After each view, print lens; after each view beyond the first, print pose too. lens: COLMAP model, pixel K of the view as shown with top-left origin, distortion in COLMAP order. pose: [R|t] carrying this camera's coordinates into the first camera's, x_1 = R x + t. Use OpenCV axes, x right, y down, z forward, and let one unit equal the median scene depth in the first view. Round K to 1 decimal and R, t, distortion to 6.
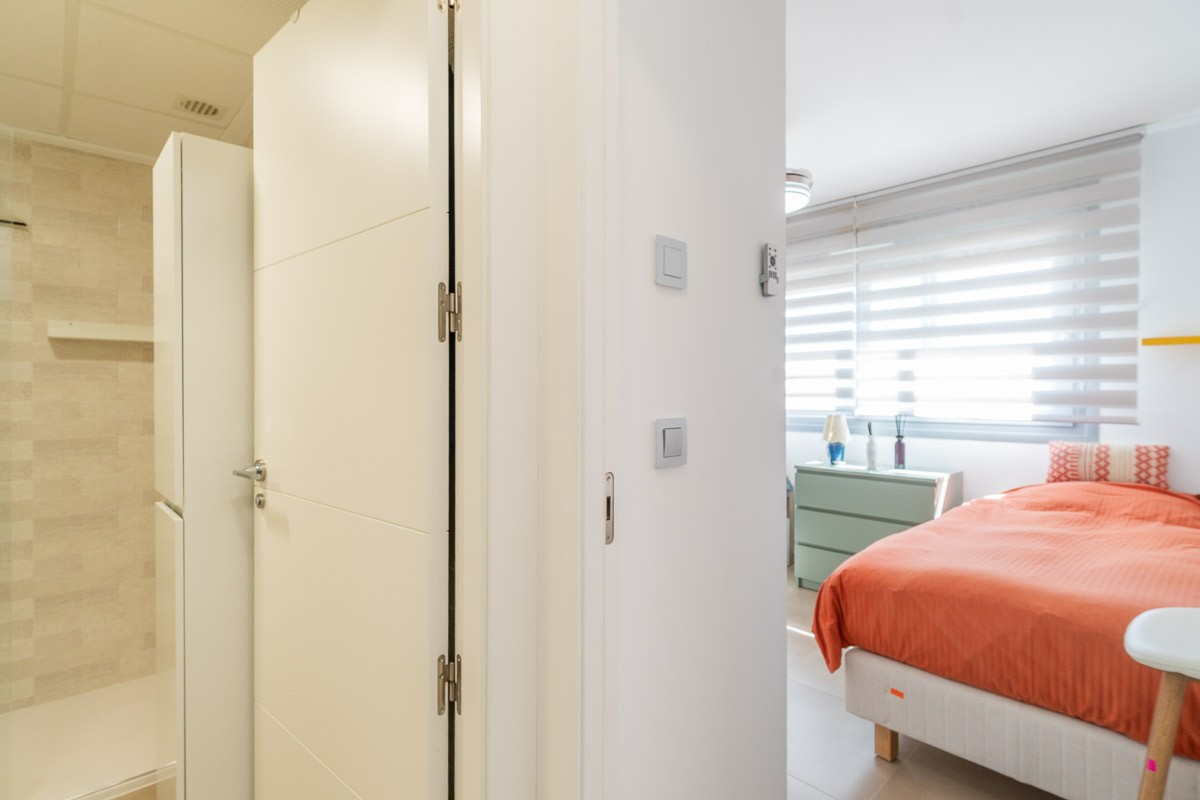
lens RADIAL K [[574.6, 0, 595.2], [0, 574.6, 395.7], [0, 0, 1]] dist [0.000949, -0.000227]
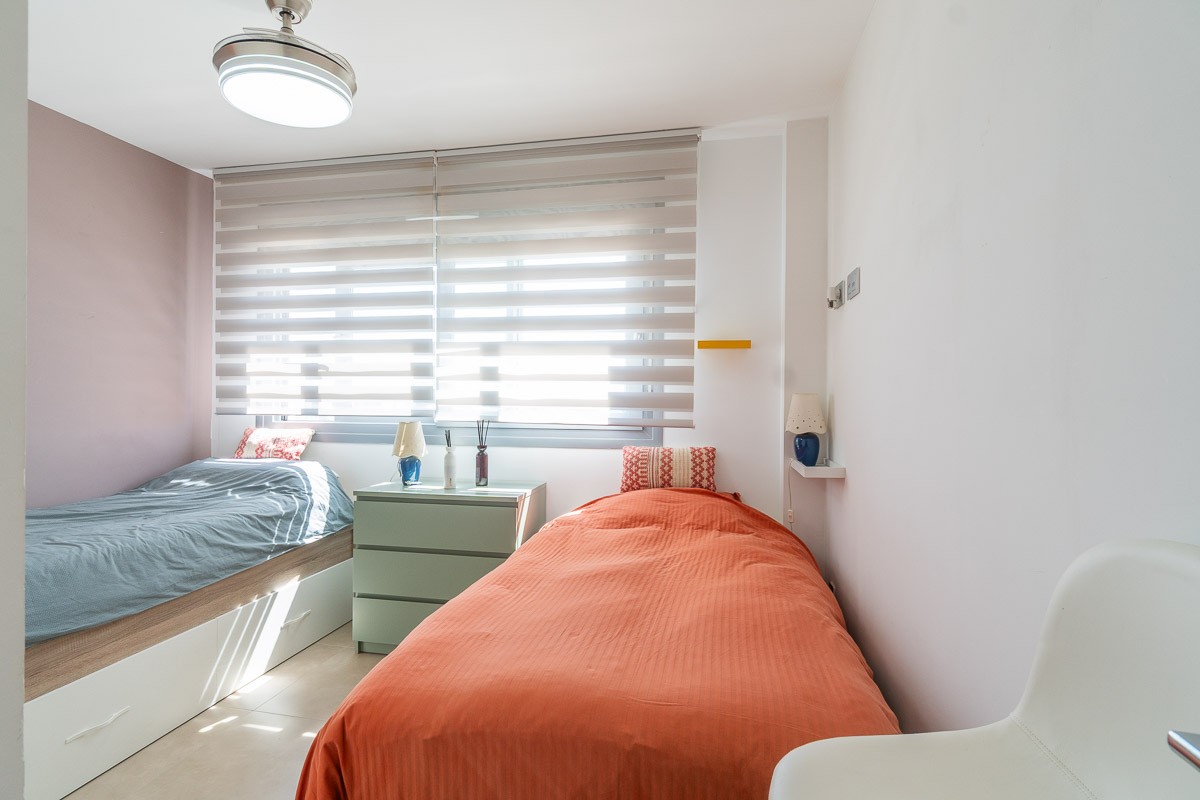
lens RADIAL K [[596.9, 0, 566.0], [0, 596.9, 391.9], [0, 0, 1]] dist [-0.008575, -0.001157]
pose [[0.832206, 0.009056, 0.554393, 0.176390], [-0.004961, 0.999948, -0.008888, -0.001017], [-0.554445, 0.004646, 0.832208, 0.247633]]
